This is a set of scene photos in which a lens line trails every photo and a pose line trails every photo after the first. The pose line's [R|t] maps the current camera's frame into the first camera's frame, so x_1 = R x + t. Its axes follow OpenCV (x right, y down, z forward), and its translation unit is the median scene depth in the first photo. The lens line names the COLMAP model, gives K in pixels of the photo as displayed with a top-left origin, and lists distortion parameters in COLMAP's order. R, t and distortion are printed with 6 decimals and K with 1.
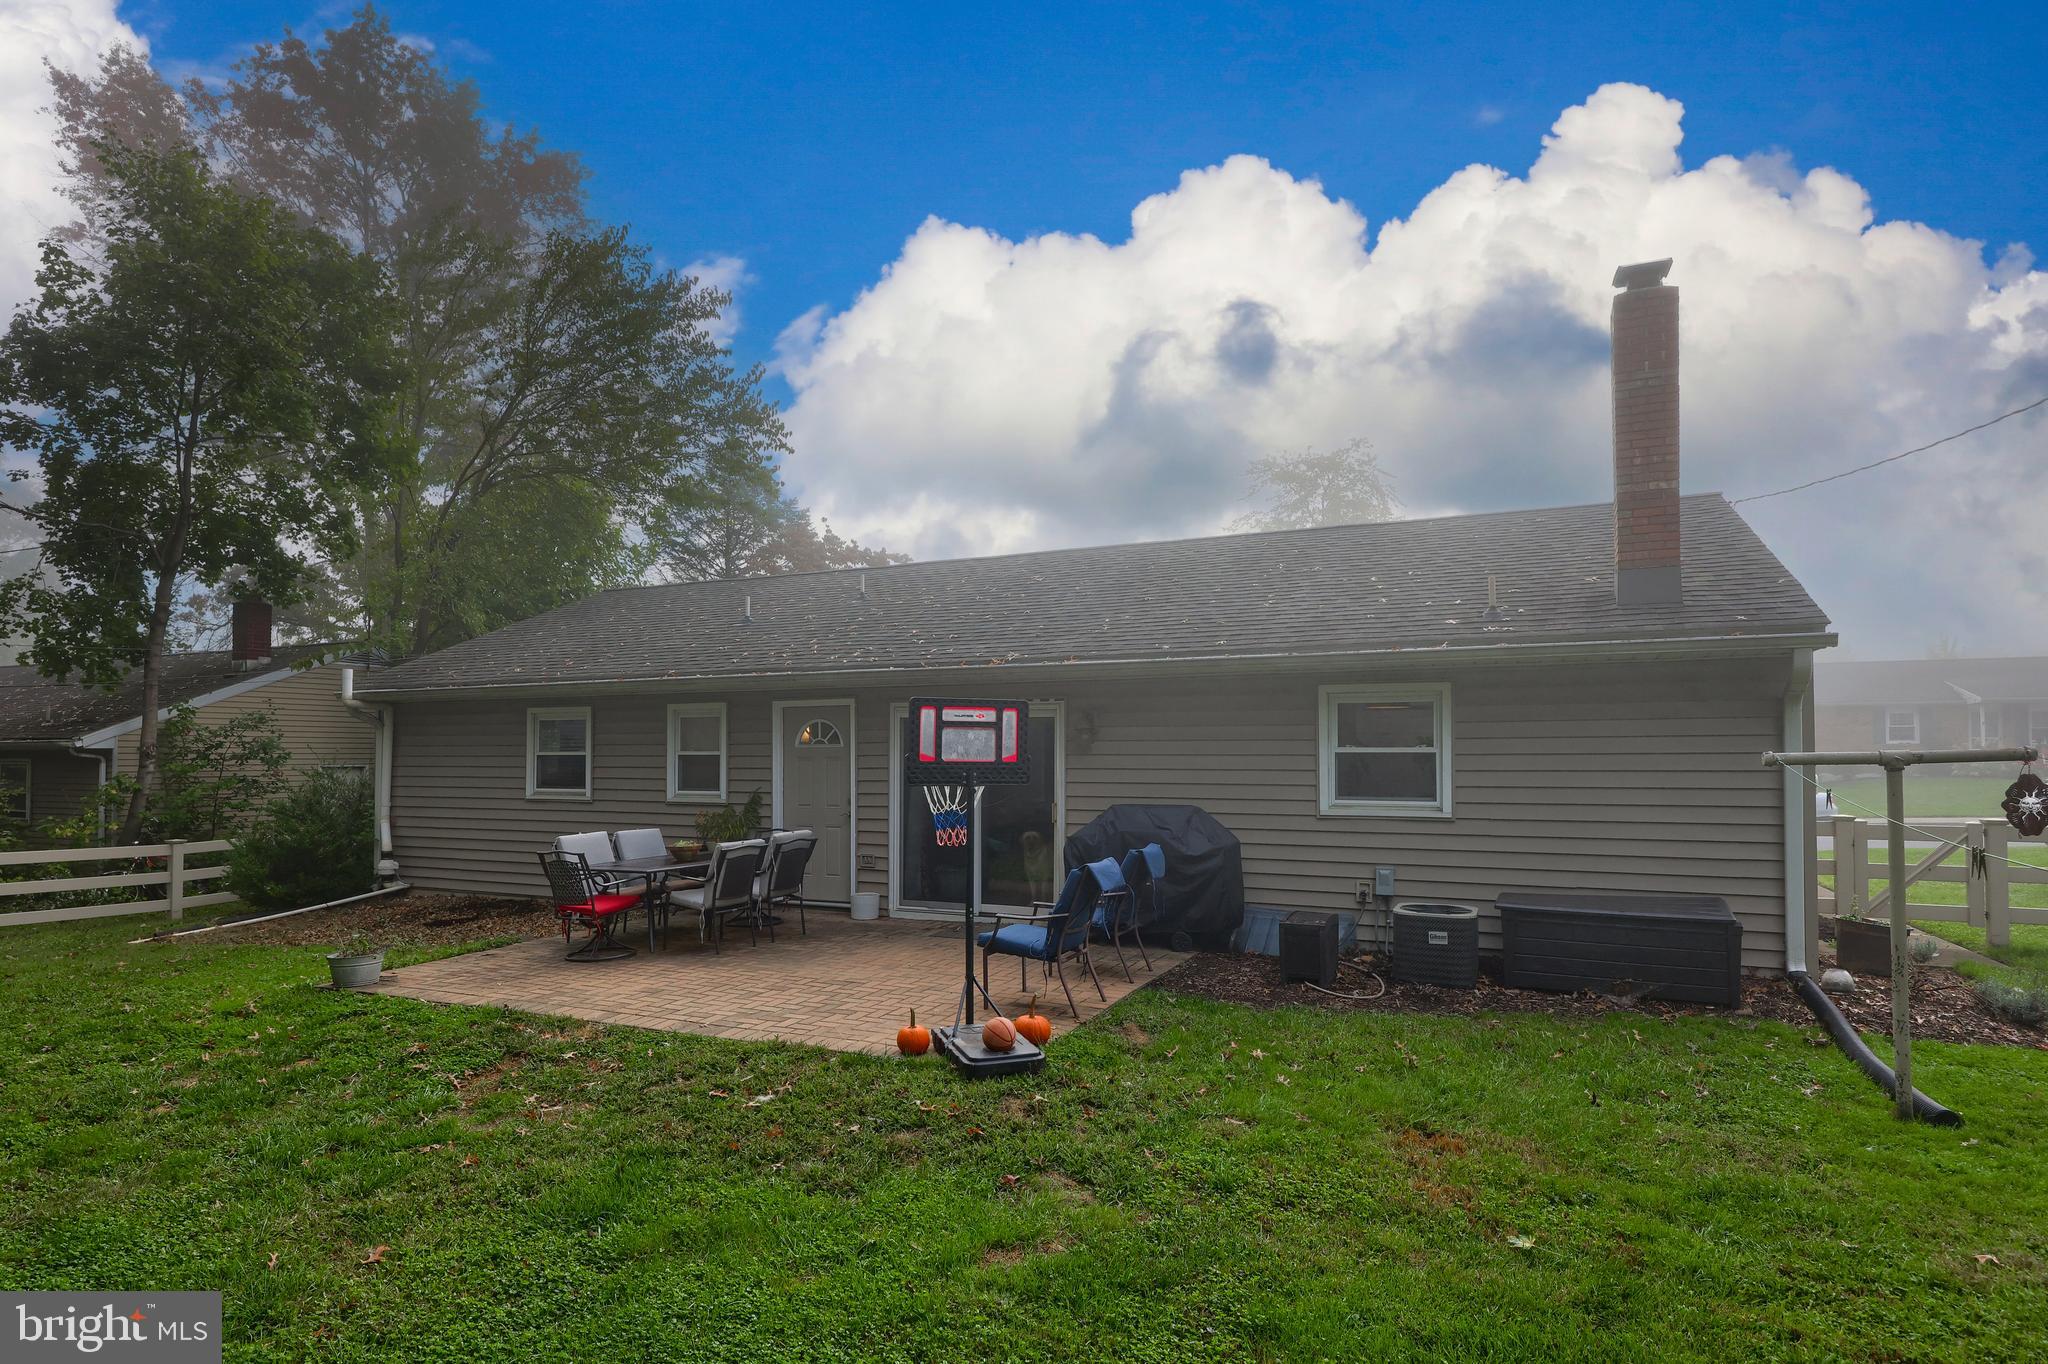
lens RADIAL K [[1104.5, 0, 995.7], [0, 1104.5, 728.0], [0, 0, 1]] dist [0.014555, -0.004954]
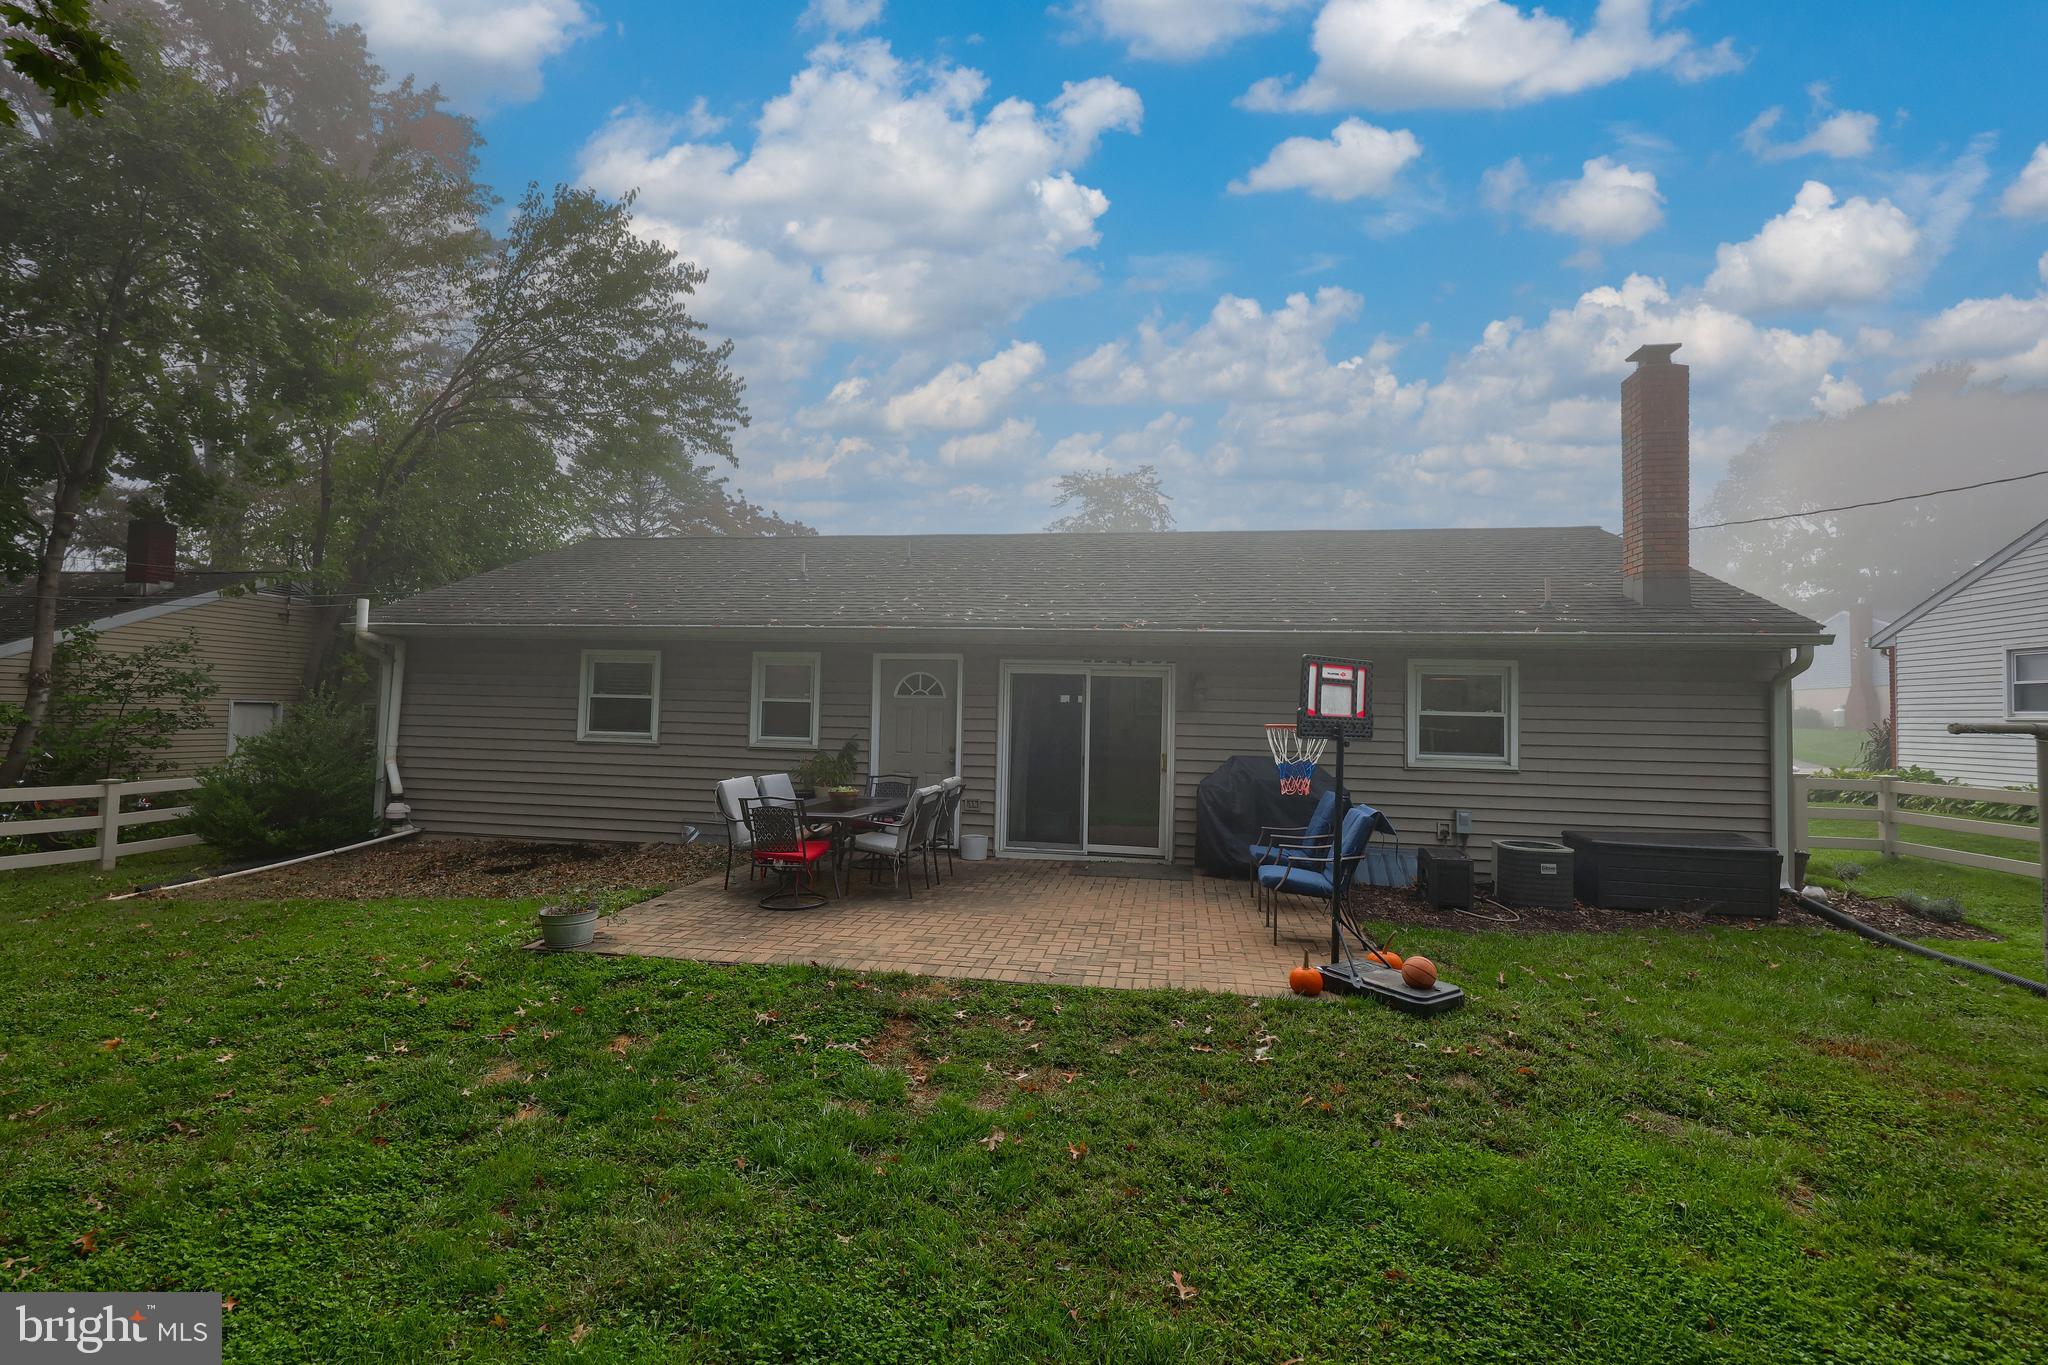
lens RADIAL K [[913.4, 0, 1019.5], [0, 913.4, 673.9], [0, 0, 1]] dist [0.000729, 0.000725]
pose [[0.961352, 0.037695, 0.272731, -0.316175], [-0.033103, 0.999222, -0.021420, 0.010249], [-0.273326, 0.011564, 0.961852, 0.129463]]
